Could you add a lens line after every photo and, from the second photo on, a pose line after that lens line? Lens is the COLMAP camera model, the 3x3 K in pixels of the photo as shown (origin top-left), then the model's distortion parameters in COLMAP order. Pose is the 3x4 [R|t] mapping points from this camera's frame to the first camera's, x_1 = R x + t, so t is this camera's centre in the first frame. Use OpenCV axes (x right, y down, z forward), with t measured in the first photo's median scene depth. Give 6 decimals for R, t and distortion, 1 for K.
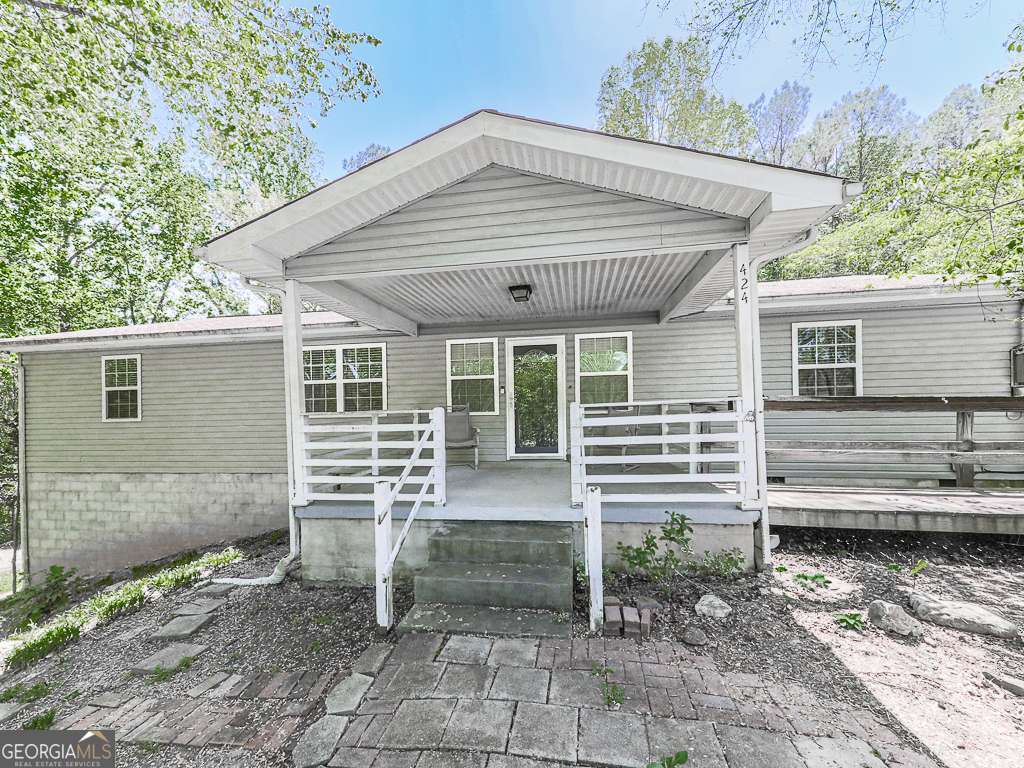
lens RADIAL K [[394.0, 0, 514.4], [0, 394.0, 420.3], [0, 0, 1]] dist [0.017749, -0.005534]
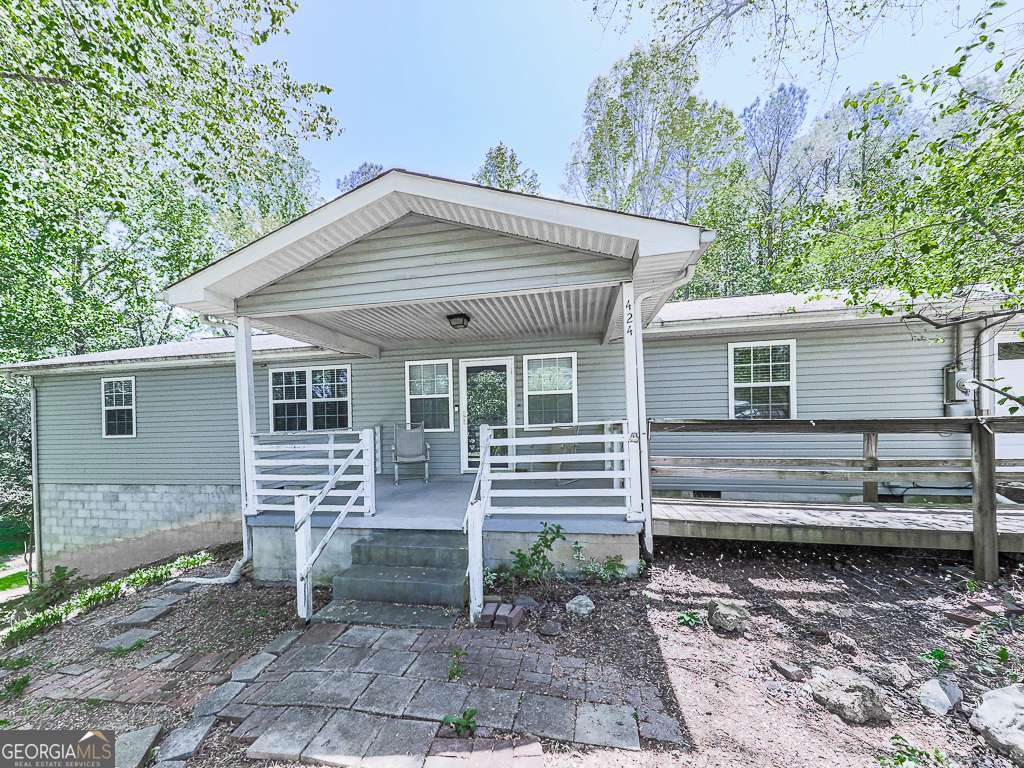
lens RADIAL K [[397.5, 0, 501.2], [0, 397.5, 434.4], [0, 0, 1]] dist [0.018293, -0.005693]
pose [[0.998839, -0.001748, -0.048140, 0.220107], [0.002168, 0.999960, 0.008676, -0.023786], [0.048123, -0.008771, 0.998803, -0.107652]]
